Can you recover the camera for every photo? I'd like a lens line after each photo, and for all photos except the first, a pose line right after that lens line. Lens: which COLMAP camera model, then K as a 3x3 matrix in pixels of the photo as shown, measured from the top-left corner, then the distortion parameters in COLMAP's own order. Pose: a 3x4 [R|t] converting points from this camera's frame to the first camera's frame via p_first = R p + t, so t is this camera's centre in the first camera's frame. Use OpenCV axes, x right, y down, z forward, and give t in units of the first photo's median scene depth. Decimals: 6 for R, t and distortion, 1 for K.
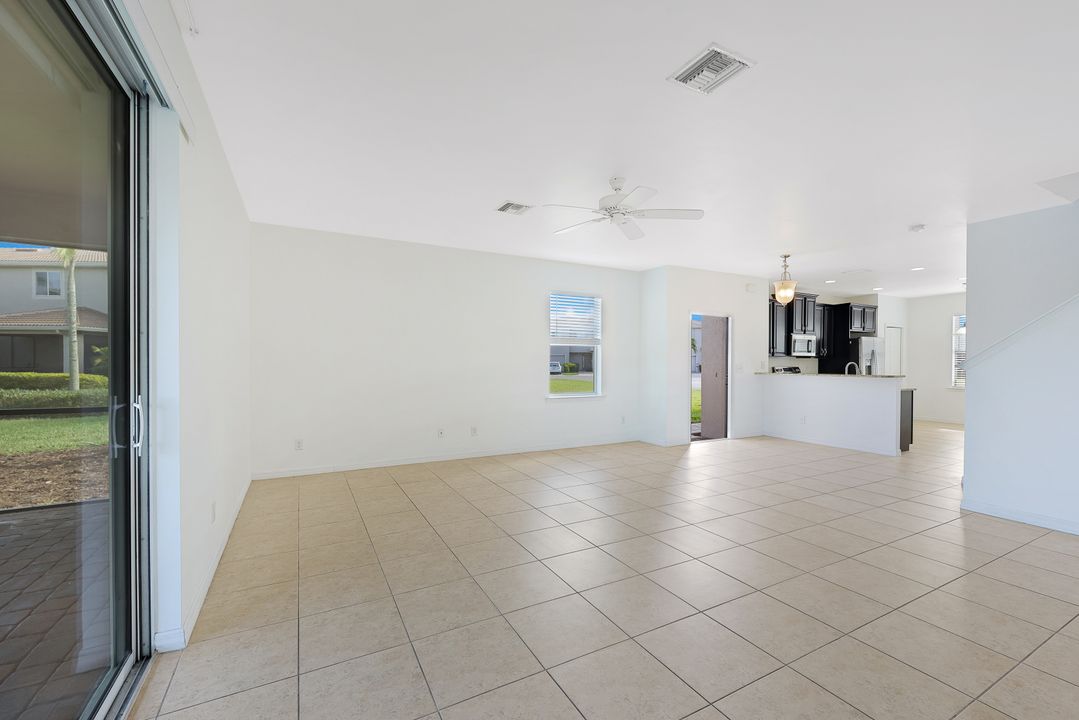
lens RADIAL K [[444.5, 0, 541.0], [0, 444.5, 369.5], [0, 0, 1]] dist [-0.002188, 0.000908]
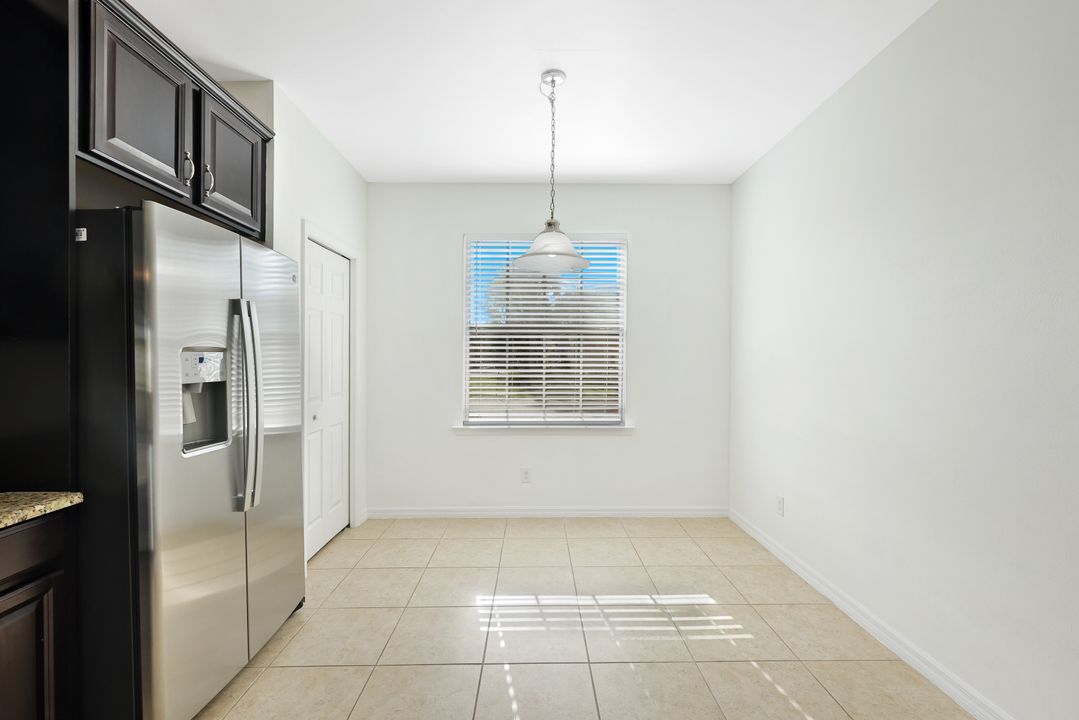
lens RADIAL K [[444.5, 0, 527.5], [0, 444.5, 361.2], [0, 0, 1]] dist [-0.002188, 0.000908]
pose [[0.479646, -0.009113, 0.877415, 0.649055], [0.002215, 0.999955, 0.009174, -0.018891], [-0.877459, -0.002457, 0.479645, 0.808416]]
